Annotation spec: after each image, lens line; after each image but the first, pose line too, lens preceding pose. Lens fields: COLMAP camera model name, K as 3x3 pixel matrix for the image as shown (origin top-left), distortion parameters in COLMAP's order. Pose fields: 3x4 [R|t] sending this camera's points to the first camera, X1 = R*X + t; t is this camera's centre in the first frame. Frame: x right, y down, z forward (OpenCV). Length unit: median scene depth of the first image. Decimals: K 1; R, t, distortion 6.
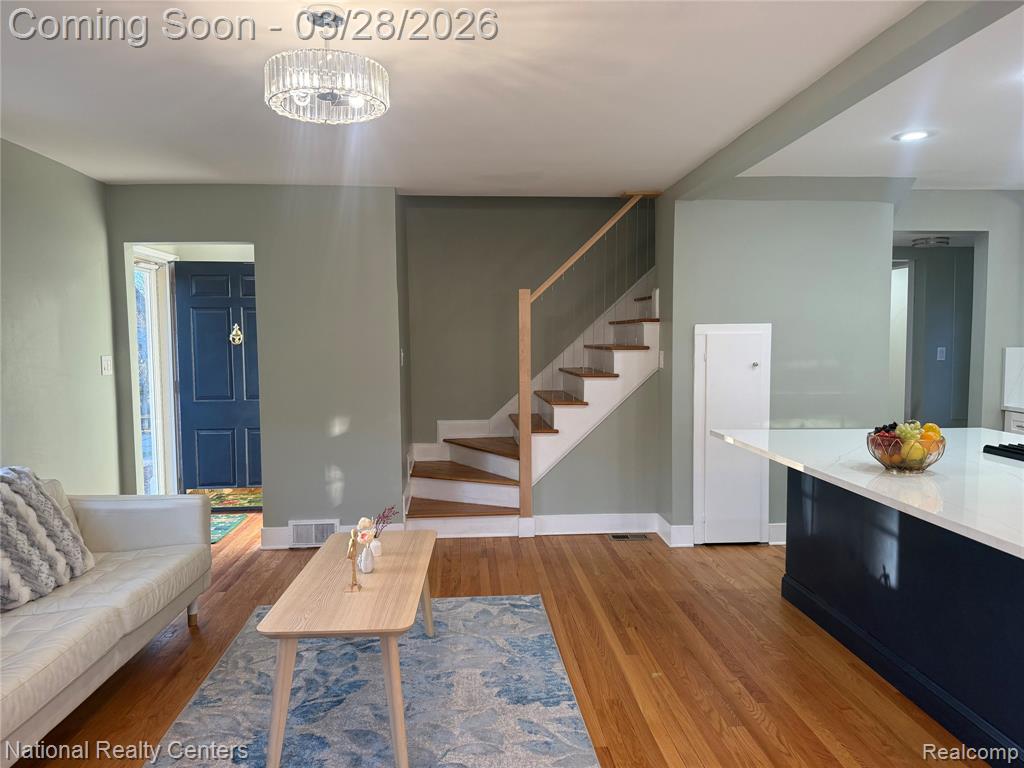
lens RADIAL K [[730.2, 0, 515.1], [0, 730.2, 381.3], [0, 0, 1]] dist [0.044216, -0.055774]
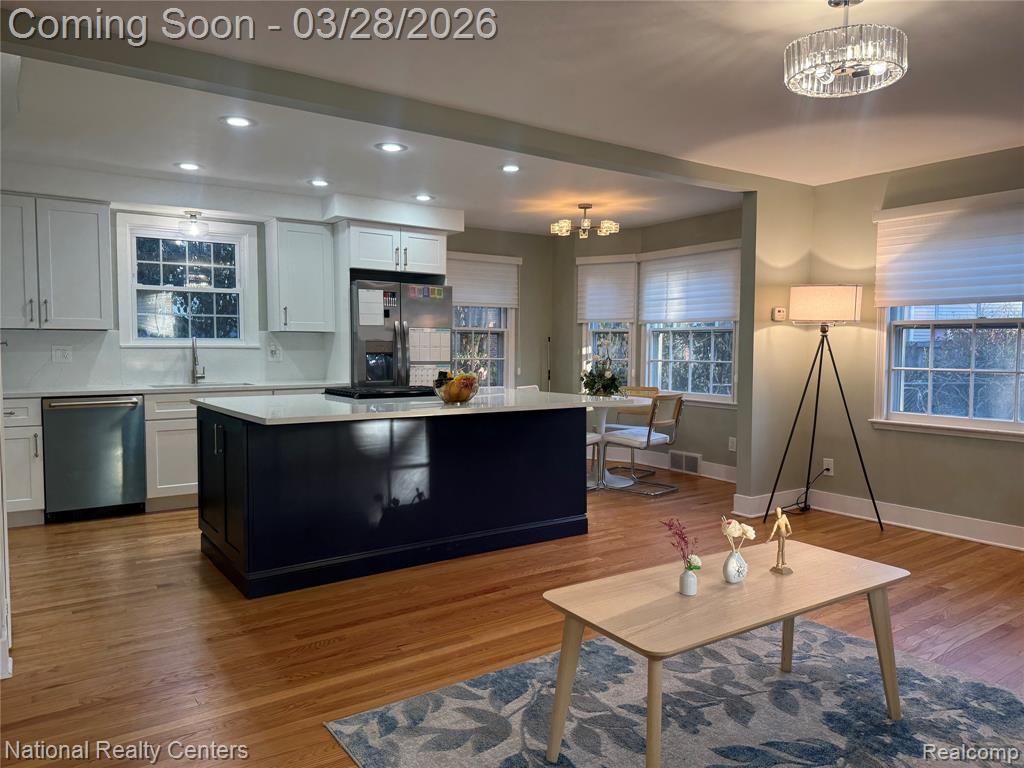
lens RADIAL K [[730.2, 0, 512.1], [0, 730.2, 386.0], [0, 0, 1]] dist [0.044216, -0.055774]
pose [[-0.522347, -0.047704, 0.851398, -0.588547], [0.044925, 0.995508, 0.083340, -0.026040], [-0.851549, 0.081781, -0.517858, 1.263564]]
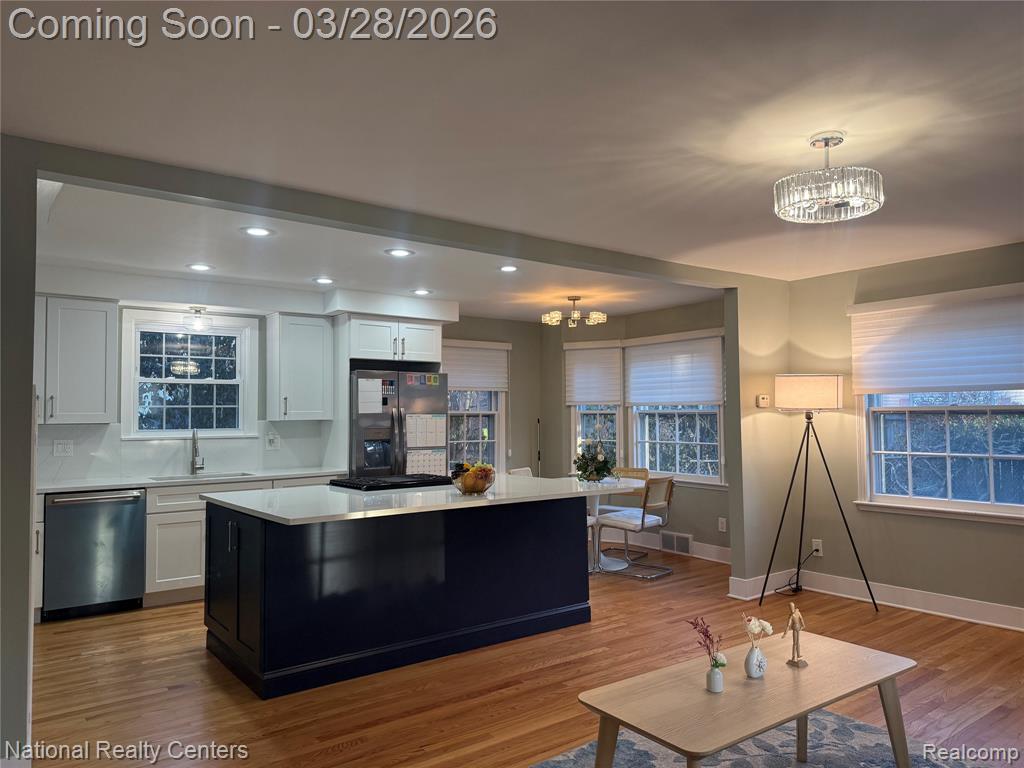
lens RADIAL K [[730.2, 0, 513.5], [0, 730.2, 385.3], [0, 0, 1]] dist [0.044216, -0.055774]
pose [[-0.554732, 0.041841, 0.830977, -0.601652], [0.055870, 0.998354, -0.012972, -0.063819], [-0.830151, 0.039231, -0.556156, 1.329039]]
